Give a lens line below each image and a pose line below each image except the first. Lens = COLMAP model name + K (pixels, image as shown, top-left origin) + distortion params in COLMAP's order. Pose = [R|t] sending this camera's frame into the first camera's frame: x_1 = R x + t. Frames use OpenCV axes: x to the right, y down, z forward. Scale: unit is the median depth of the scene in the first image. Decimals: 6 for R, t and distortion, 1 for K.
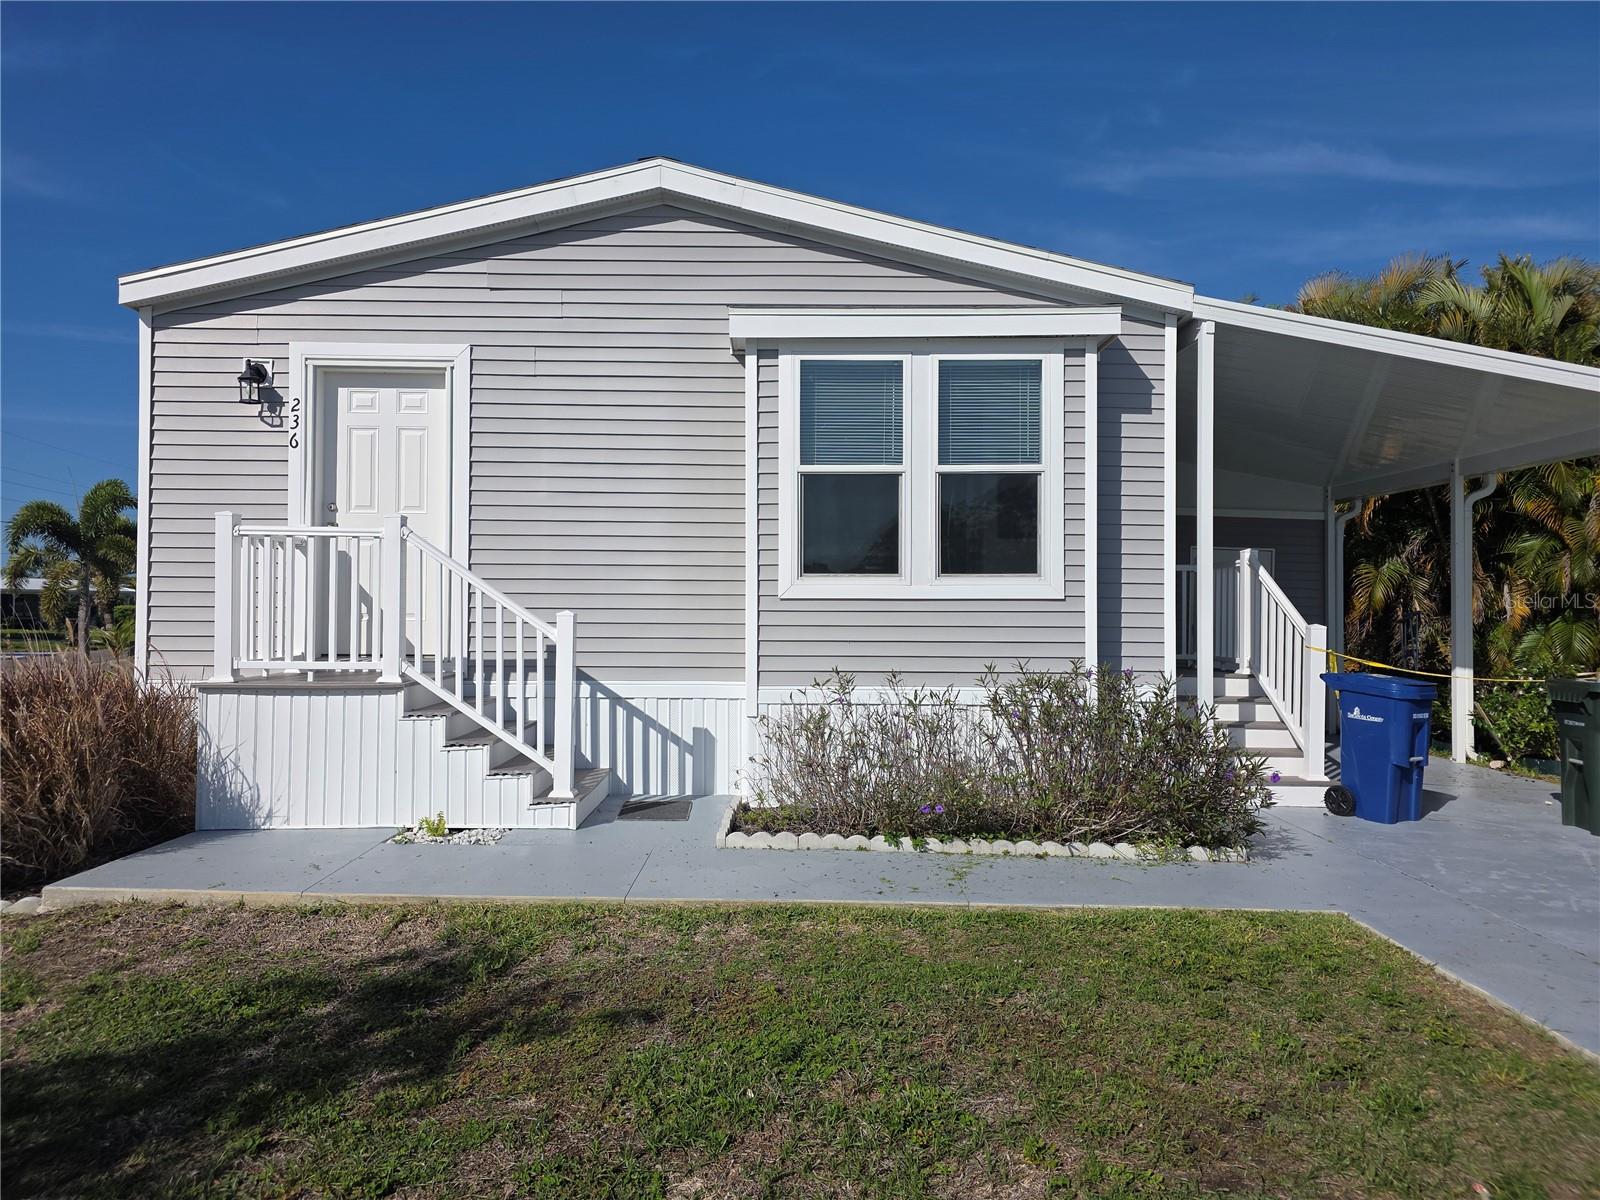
lens RADIAL K [[1070.8, 0, 800.0], [0, 1070.8, 600.0], [0, 0, 1]] dist [0.088601, -0.134917]
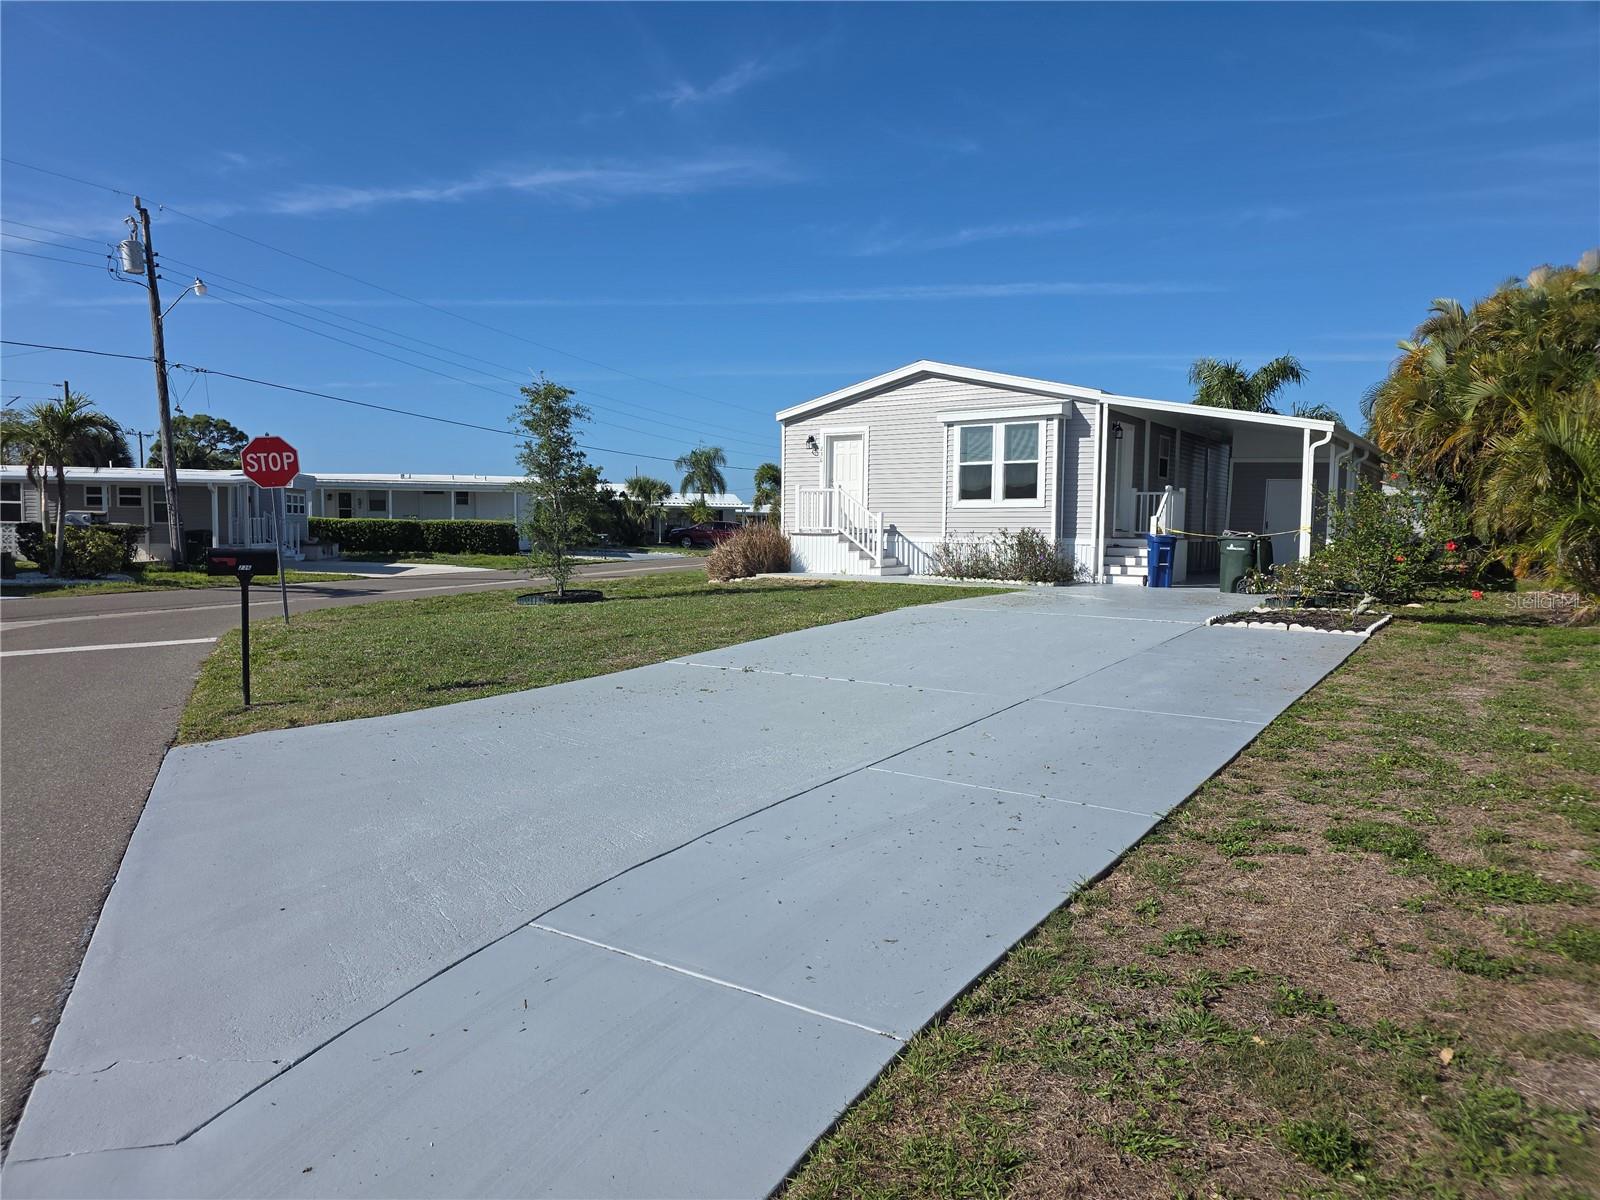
lens RADIAL K [[1044.5, 0, 800.0], [0, 1044.5, 600.0], [0, 0, 1]] dist [0.031137, -0.001104]
pose [[0.826691, 0.040683, -0.561183, 1.269895], [-0.000036, 0.997386, 0.072253, 0.044118], [0.562656, -0.059711, 0.824532, -1.654046]]
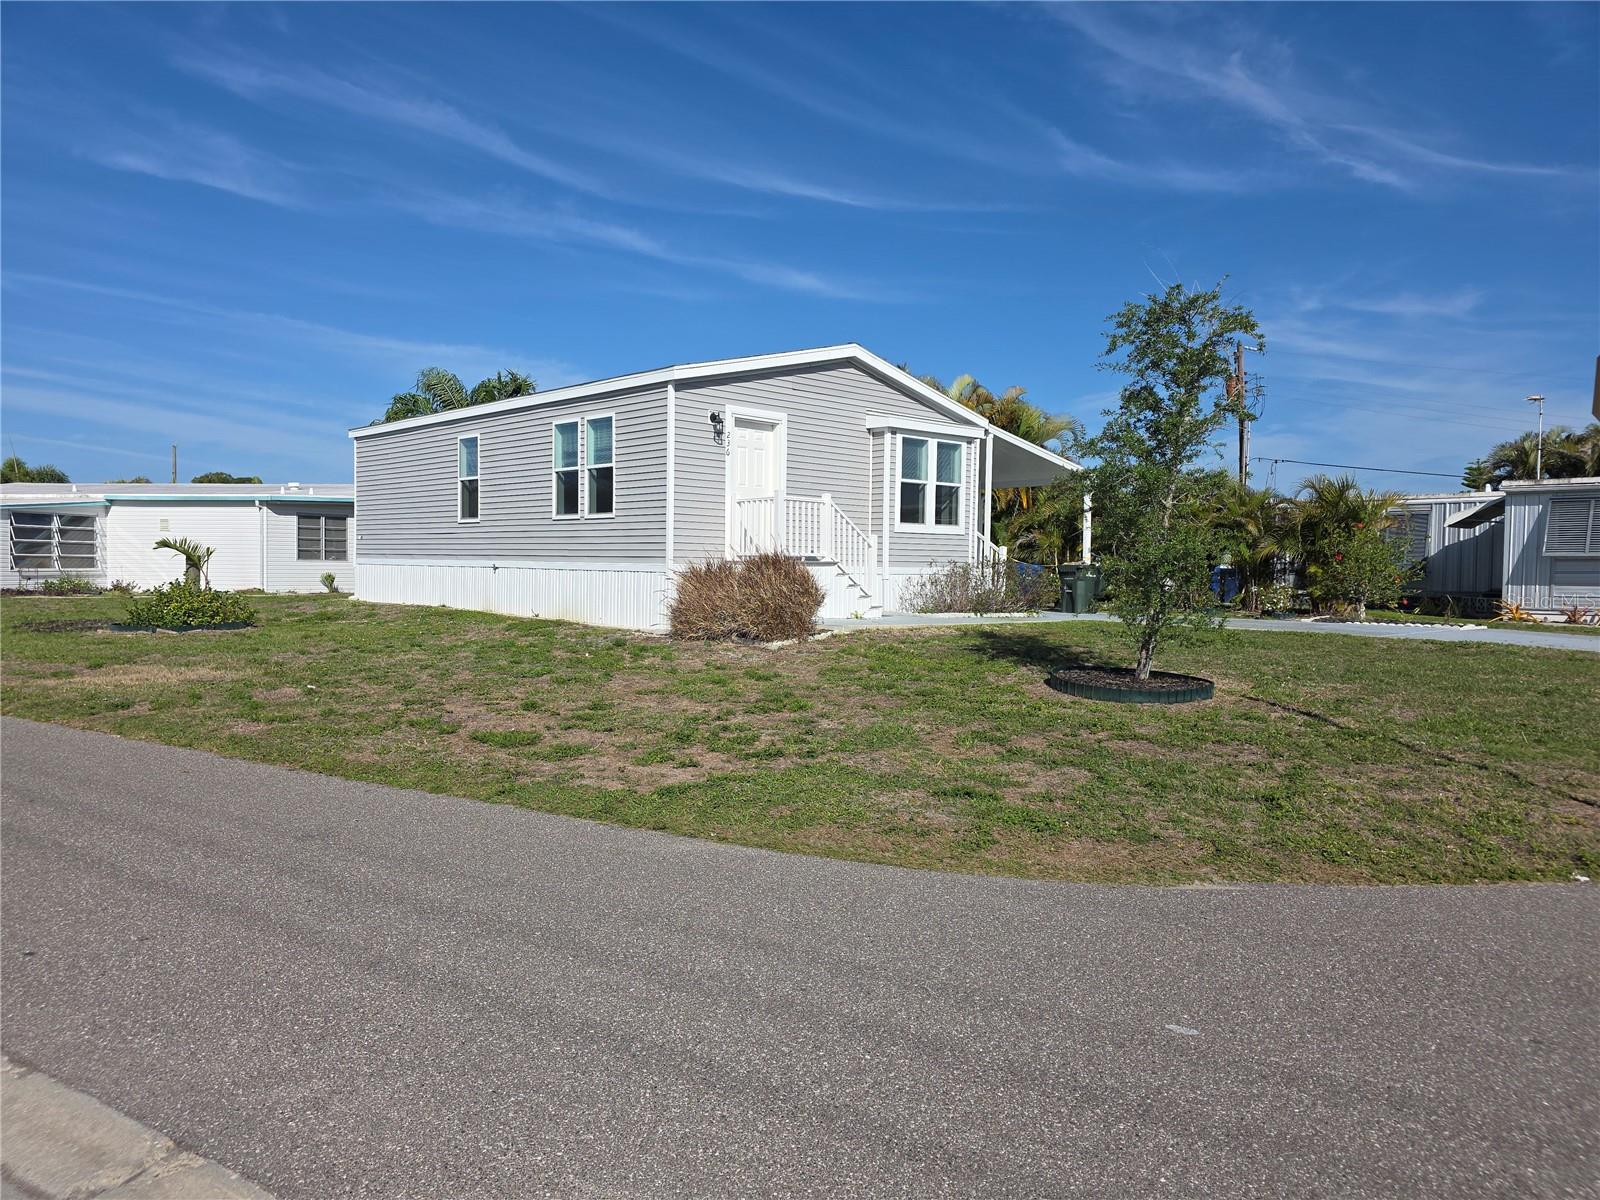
lens RADIAL K [[1044.5, 0, 800.0], [0, 1044.5, 600.0], [0, 0, 1]] dist [0.031137, -0.001104]
pose [[0.728994, -0.019301, 0.684248, -1.834341], [-0.014227, 0.998959, 0.043335, 0.054793], [-0.684372, -0.041326, 0.727961, -0.620516]]
